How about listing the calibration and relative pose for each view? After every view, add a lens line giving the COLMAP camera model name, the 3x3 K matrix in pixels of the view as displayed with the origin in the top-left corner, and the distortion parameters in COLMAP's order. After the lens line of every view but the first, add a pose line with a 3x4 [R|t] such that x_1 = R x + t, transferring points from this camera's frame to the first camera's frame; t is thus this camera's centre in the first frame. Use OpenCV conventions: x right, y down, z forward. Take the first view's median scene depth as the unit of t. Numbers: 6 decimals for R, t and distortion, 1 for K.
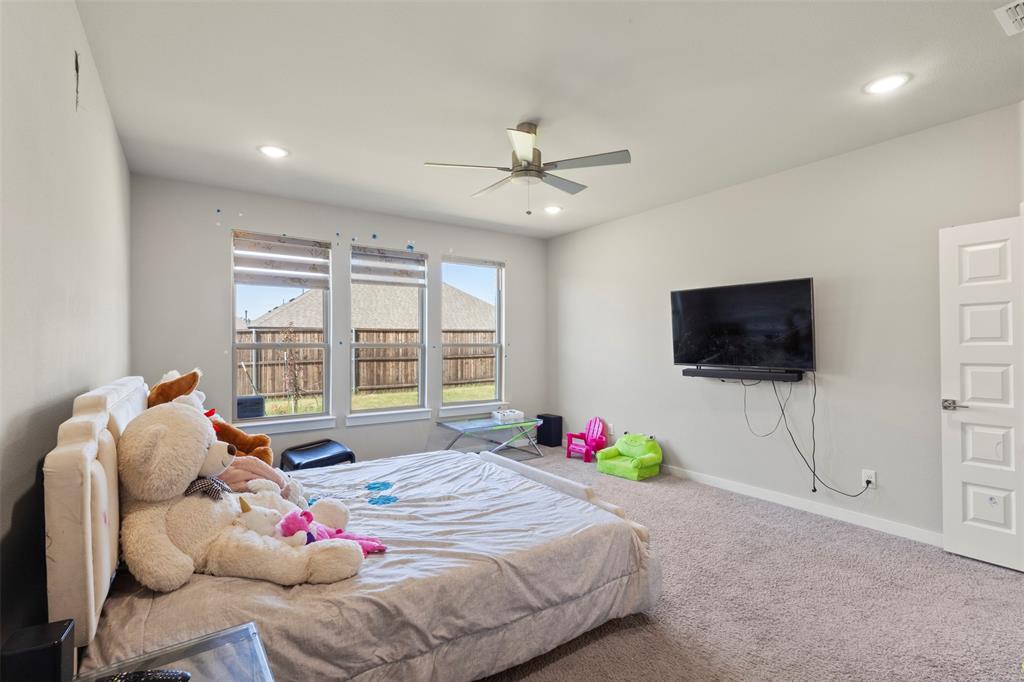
lens RADIAL K [[476.3, 0, 506.6], [0, 476.3, 347.7], [0, 0, 1]] dist [-0.000853, 0.000762]
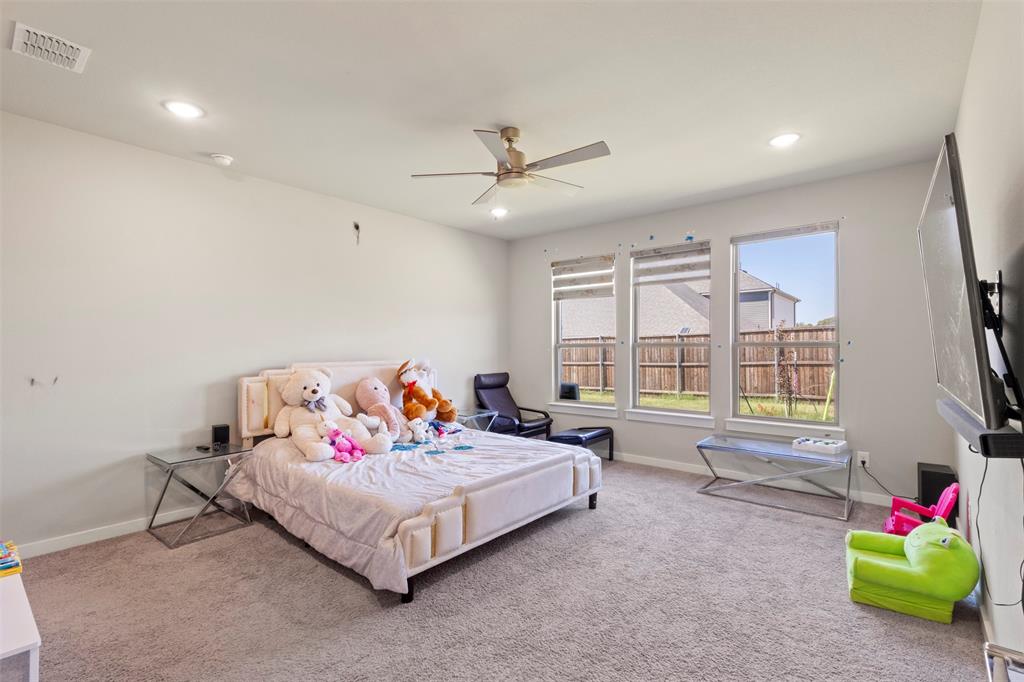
lens RADIAL K [[476.3, 0, 503.6], [0, 476.3, 336.5], [0, 0, 1]] dist [-0.000853, 0.000762]
pose [[0.248951, -0.018068, -0.968347, 0.630637], [-0.002903, 0.999808, -0.019401, -0.001909], [0.968512, 0.007641, 0.248851, 0.445612]]
